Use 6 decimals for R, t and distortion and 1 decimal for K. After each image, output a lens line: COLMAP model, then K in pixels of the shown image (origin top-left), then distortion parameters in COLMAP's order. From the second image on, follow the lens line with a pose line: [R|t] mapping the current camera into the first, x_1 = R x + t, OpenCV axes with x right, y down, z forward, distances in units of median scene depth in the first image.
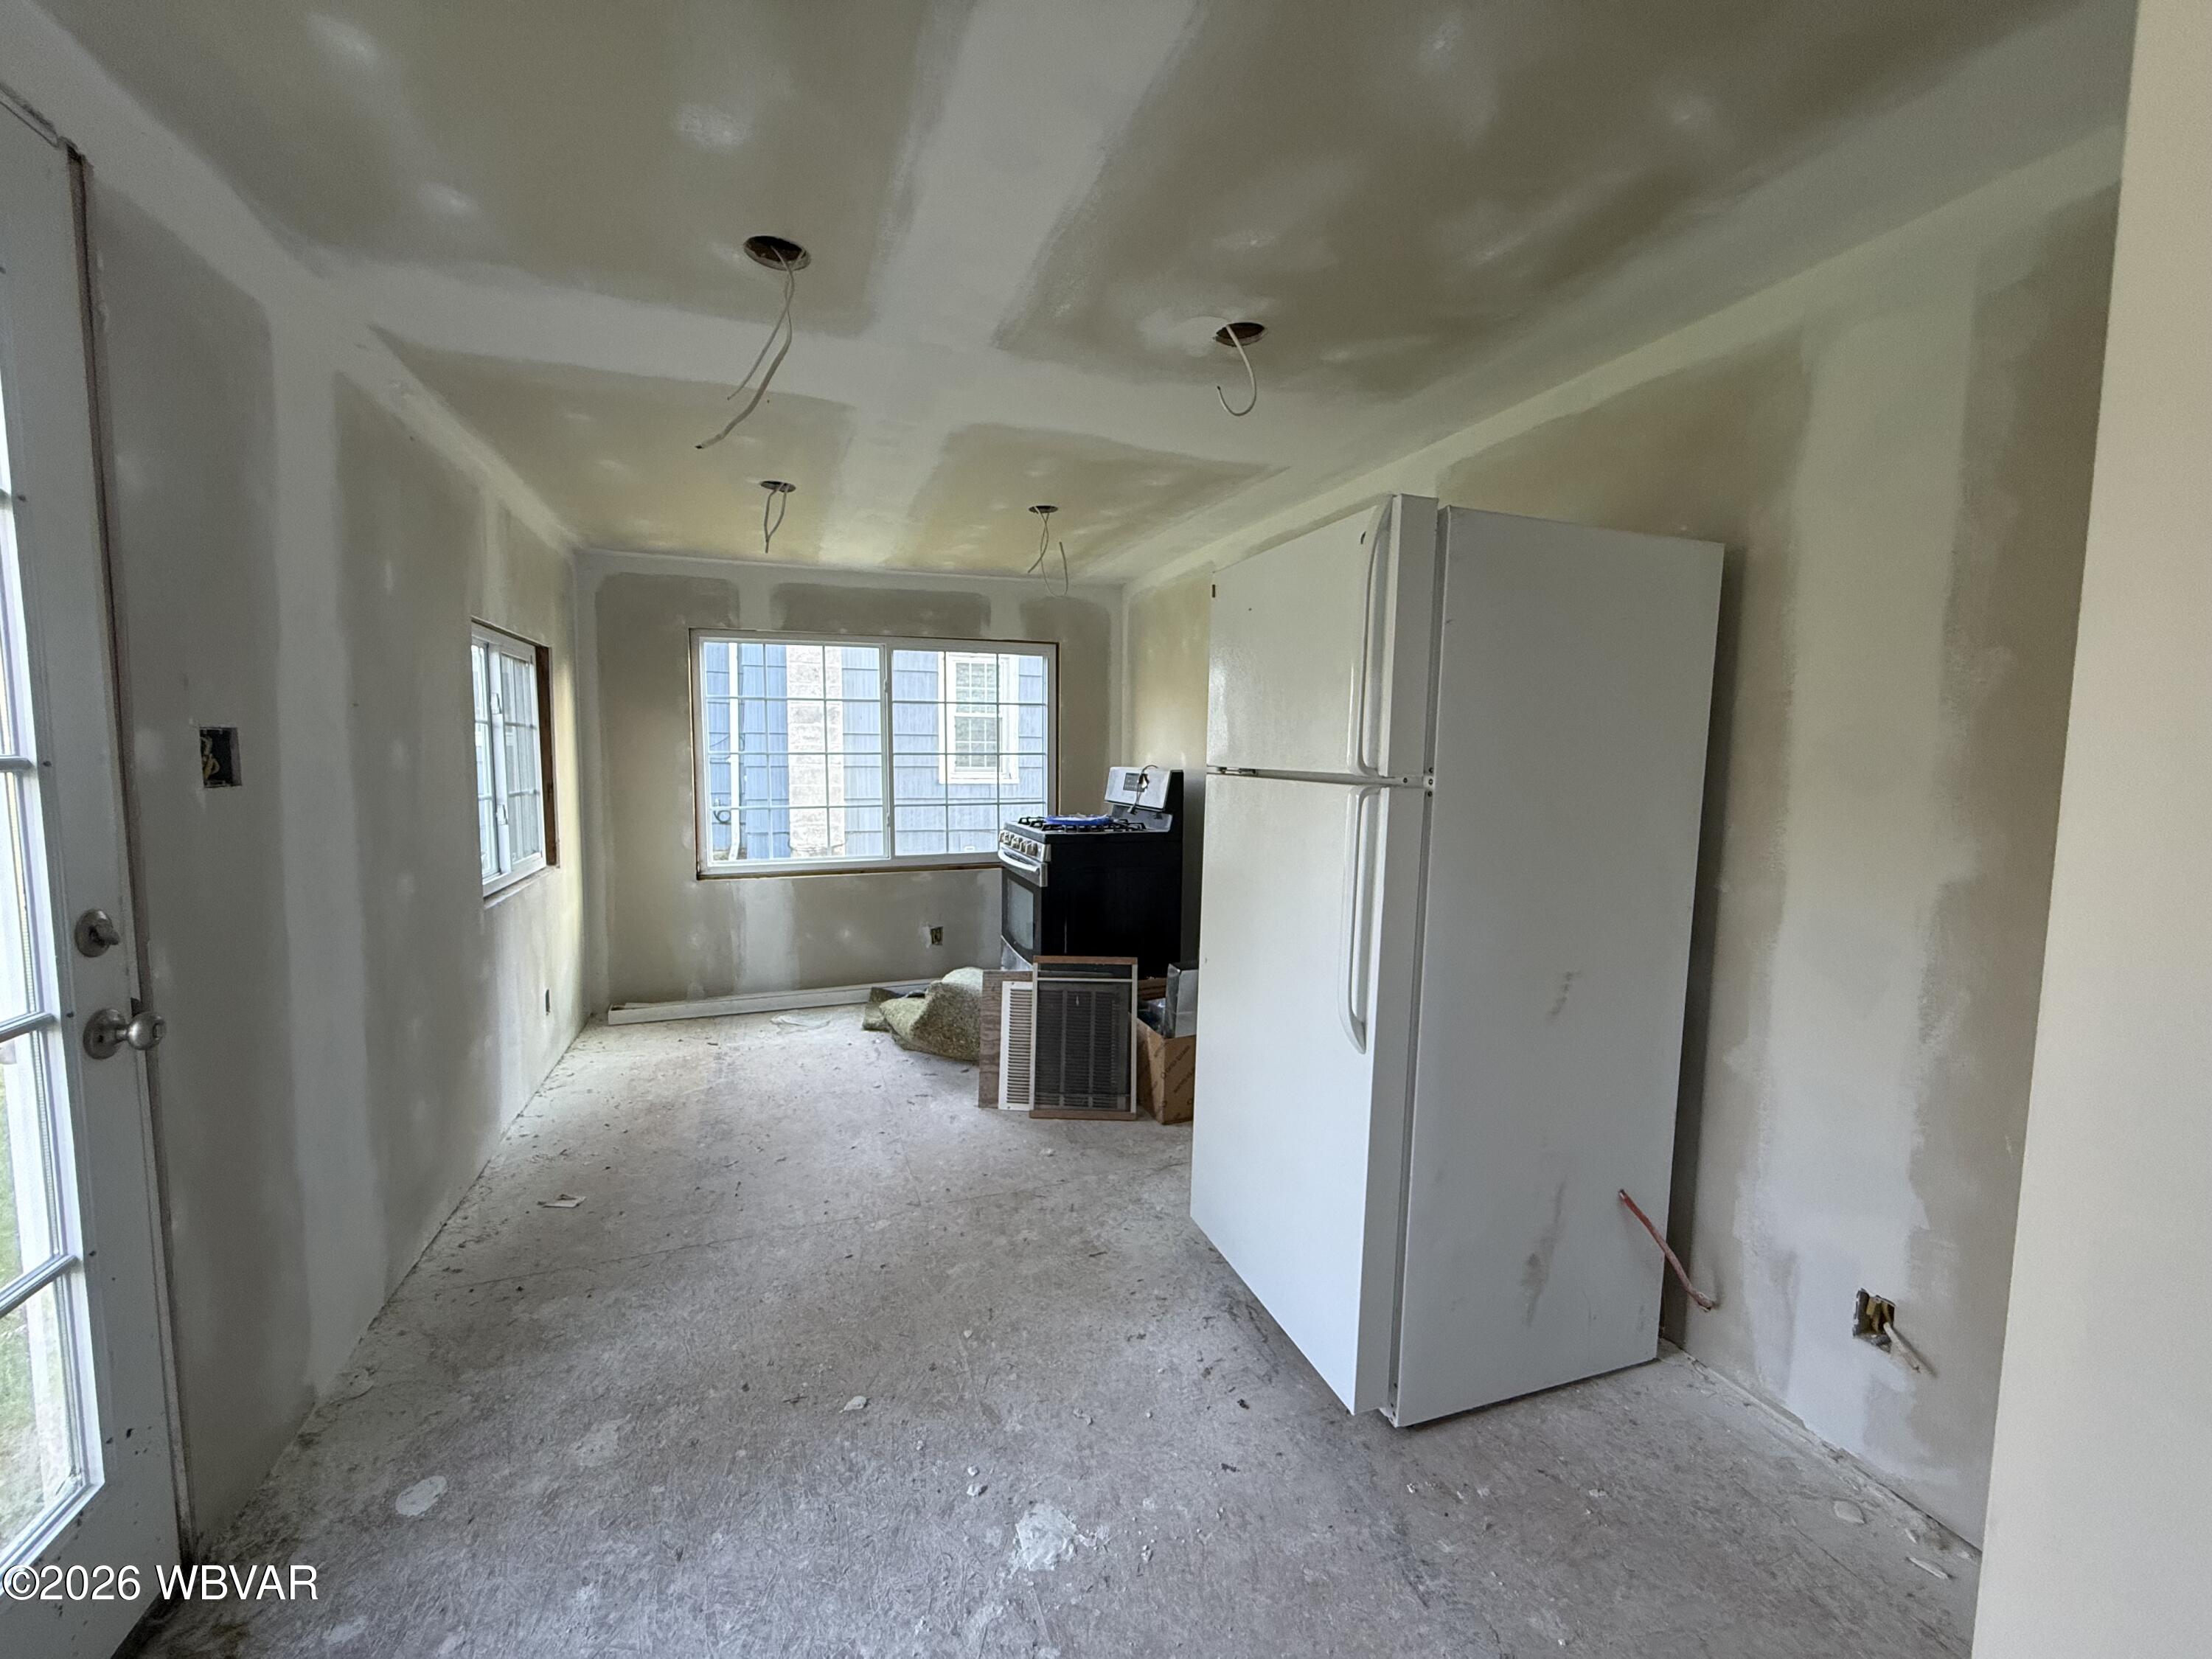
lens RADIAL K [[874.6, 0, 1095.0], [0, 874.6, 830.4], [0, 0, 1]] dist [-0.000446, 0.000276]
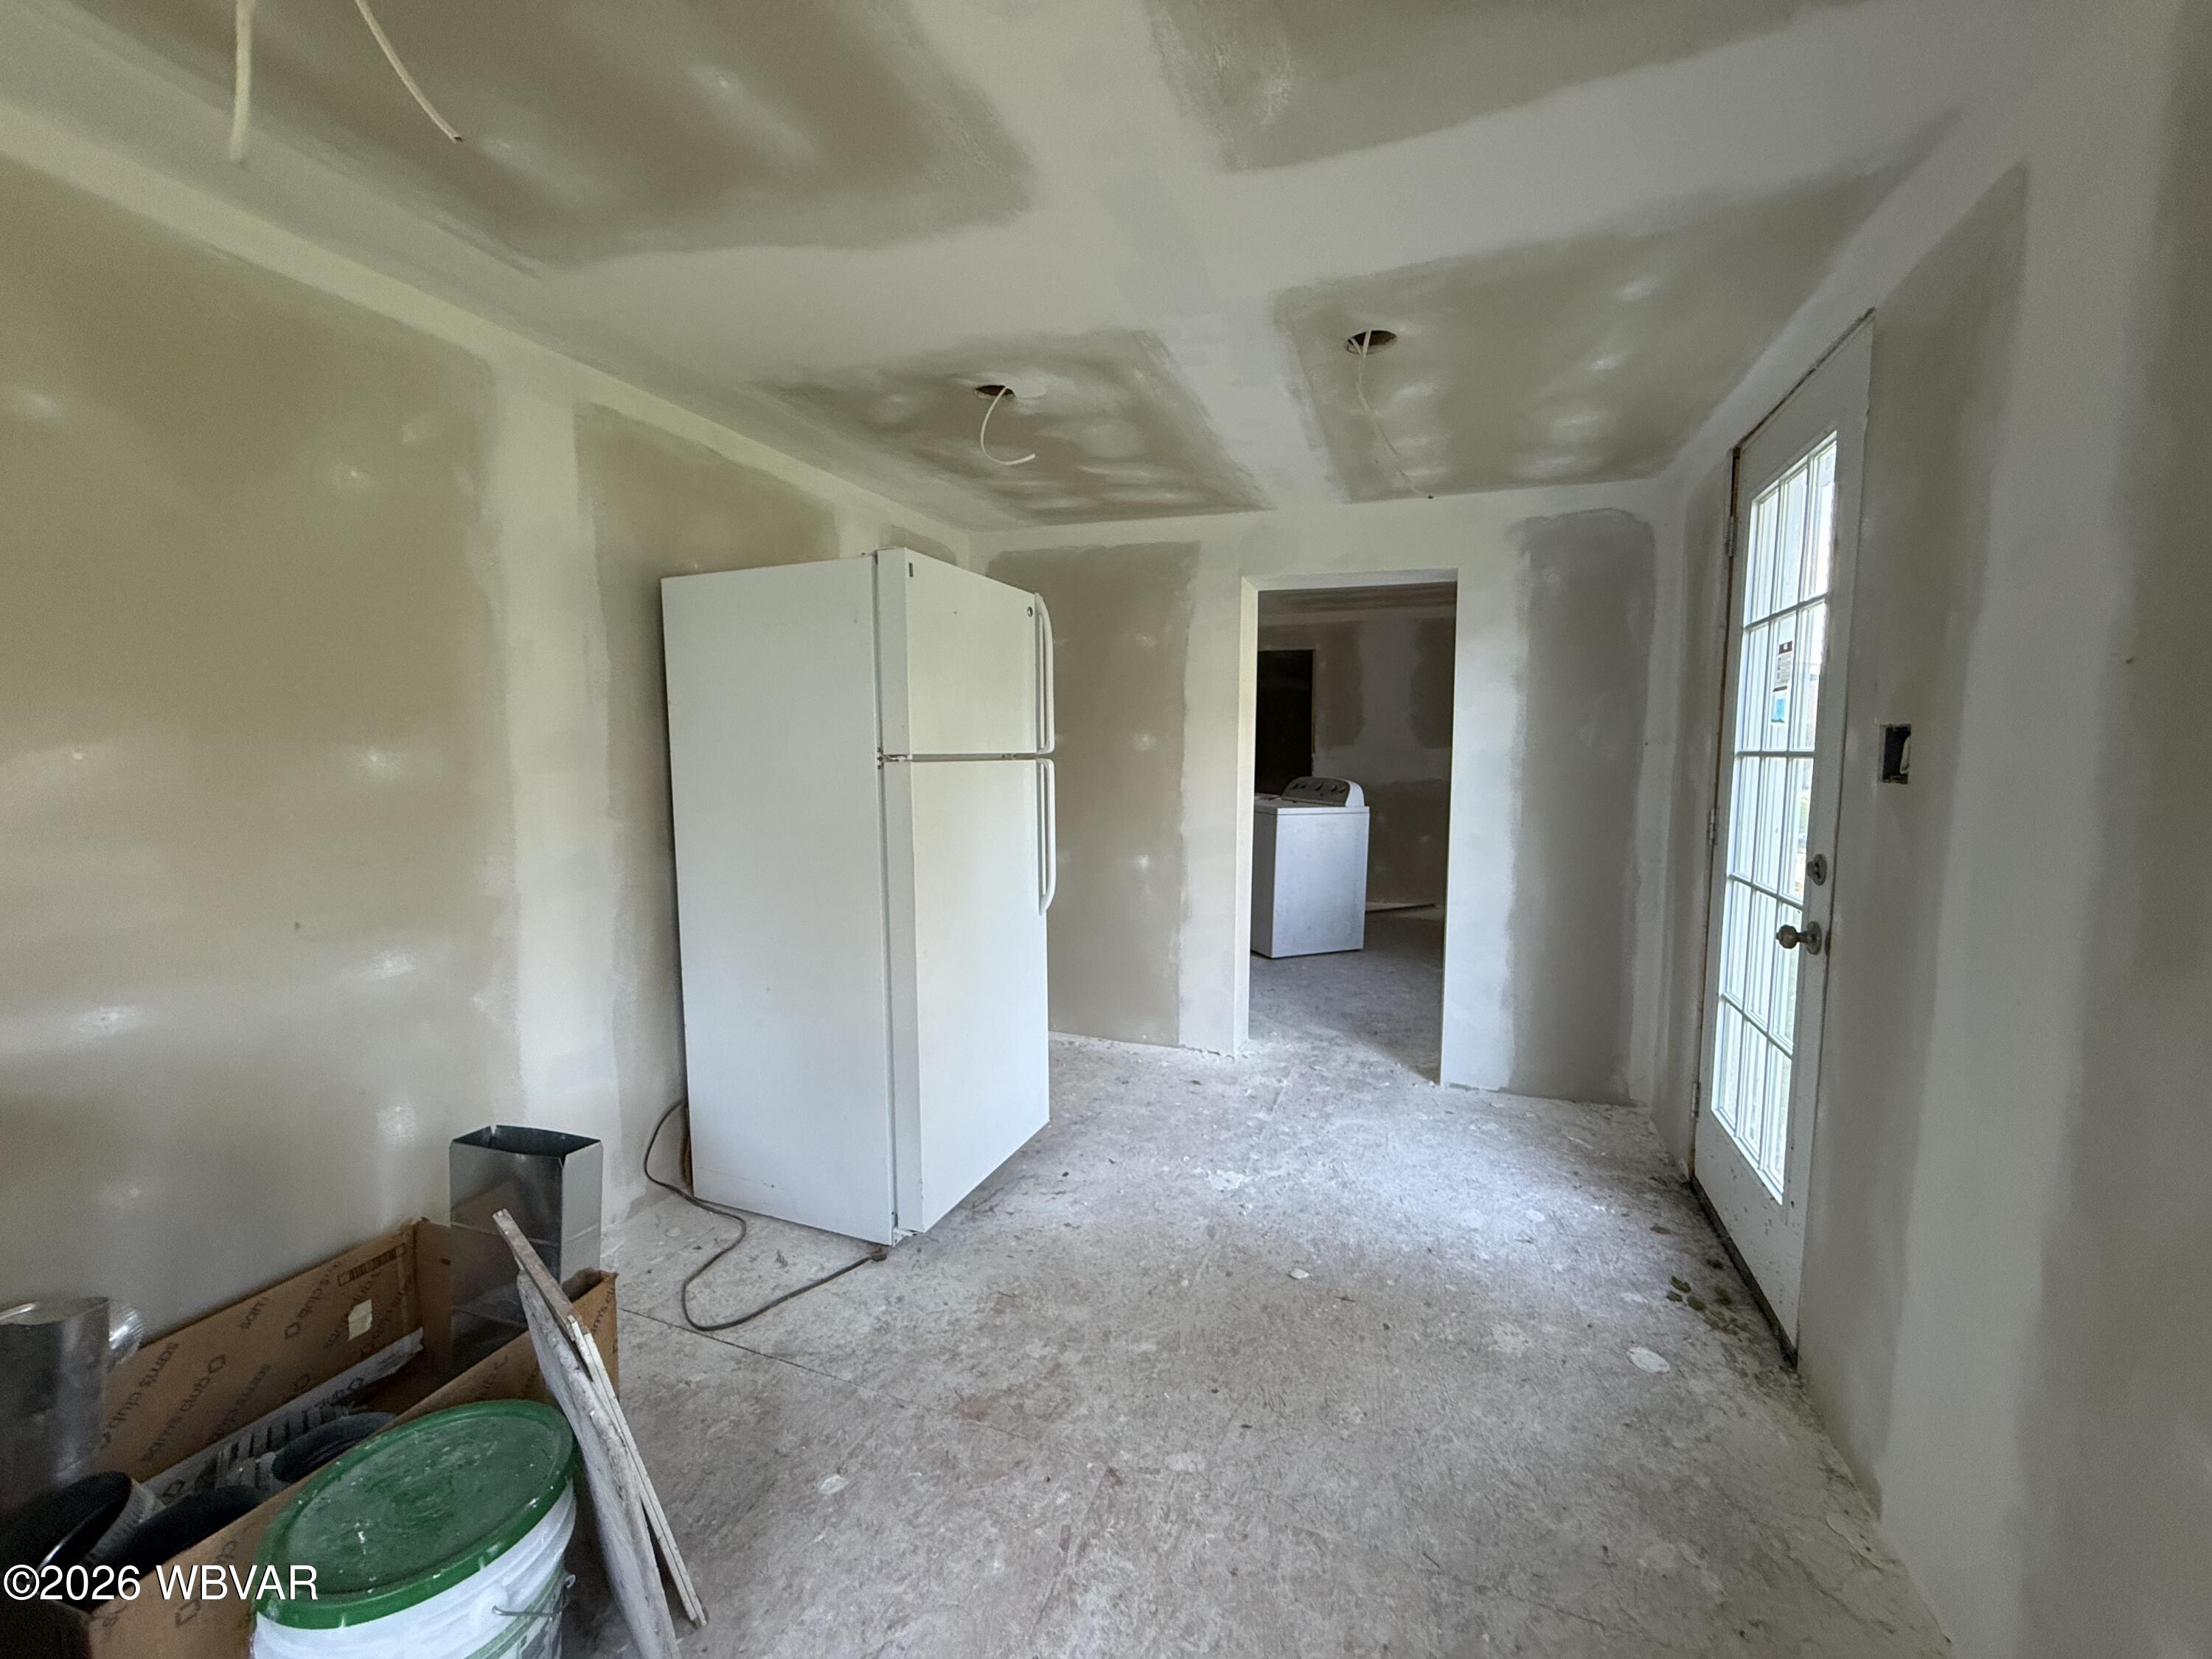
lens RADIAL K [[874.6, 0, 1100.6], [0, 874.6, 830.0], [0, 0, 1]] dist [-0.000446, 0.000276]
pose [[-0.759239, -0.075124, 0.646462, -0.822676], [0.050455, 0.983532, 0.173551, -0.187664], [-0.648853, 0.164384, -0.742945, 2.027736]]
